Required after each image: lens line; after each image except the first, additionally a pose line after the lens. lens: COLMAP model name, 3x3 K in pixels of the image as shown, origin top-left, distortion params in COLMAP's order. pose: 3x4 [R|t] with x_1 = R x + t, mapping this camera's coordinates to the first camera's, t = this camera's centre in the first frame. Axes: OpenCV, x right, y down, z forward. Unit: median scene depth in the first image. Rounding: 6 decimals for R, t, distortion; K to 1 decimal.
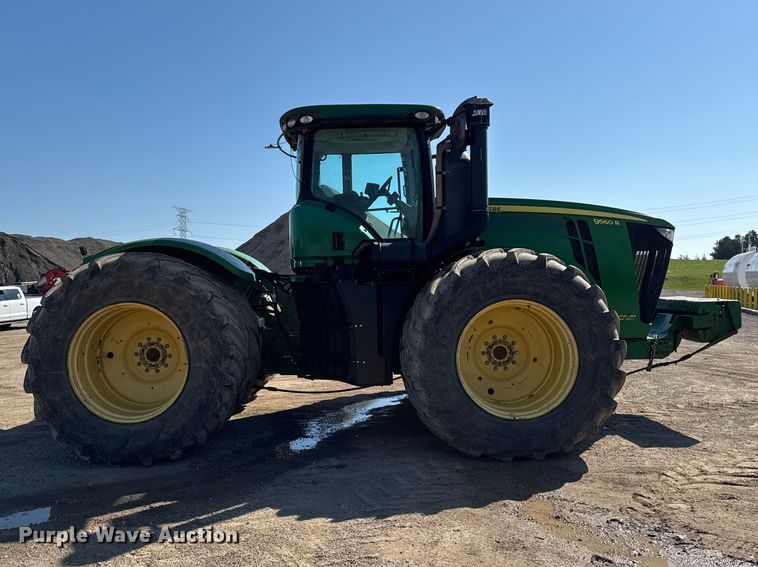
lens RADIAL K [[681.6, 0, 375.9], [0, 681.6, 283.2], [0, 0, 1]] dist [0.020421, 0.000000]
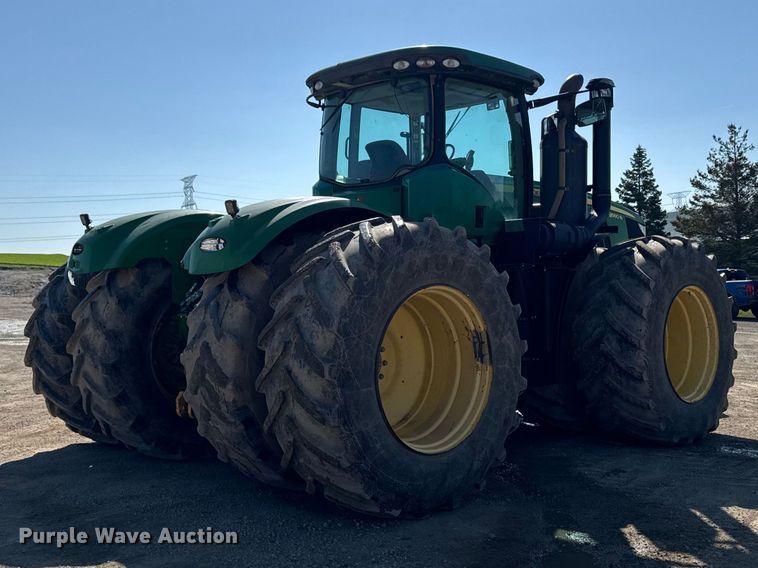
lens RADIAL K [[832.1, 0, 386.2], [0, 832.1, 291.4], [0, 0, 1]] dist [0.127408, 0.000000]
pose [[0.737042, 0.002258, 0.675843, -0.993575], [-0.000389, 0.999996, -0.002917, 0.036908], [-0.675846, 0.001888, 0.737040, 0.386502]]
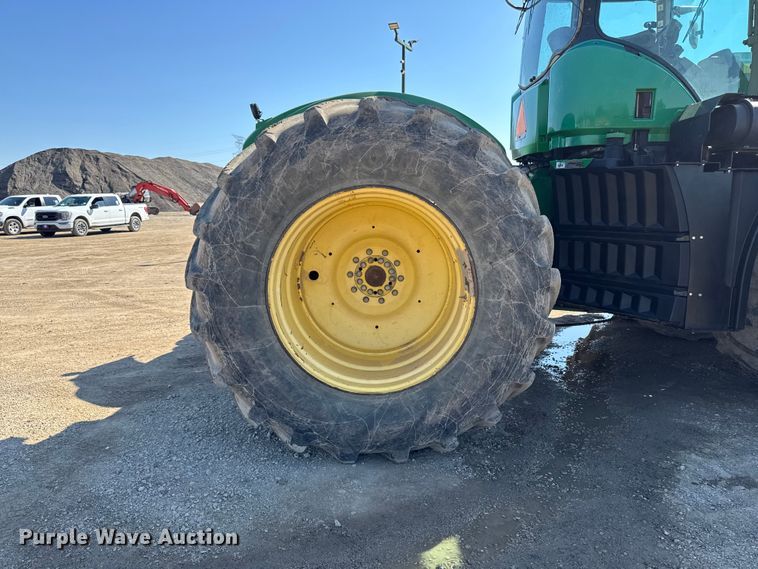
lens RADIAL K [[532.3, 0, 379.5], [0, 532.3, 284.3], [0, 0, 1]] dist [0.061098, -0.007842]
pose [[0.999509, 0.024280, -0.019821, -0.345447], [-0.021014, 0.988315, 0.150969, 0.040486], [0.023255, -0.150478, 0.988340, 0.554573]]
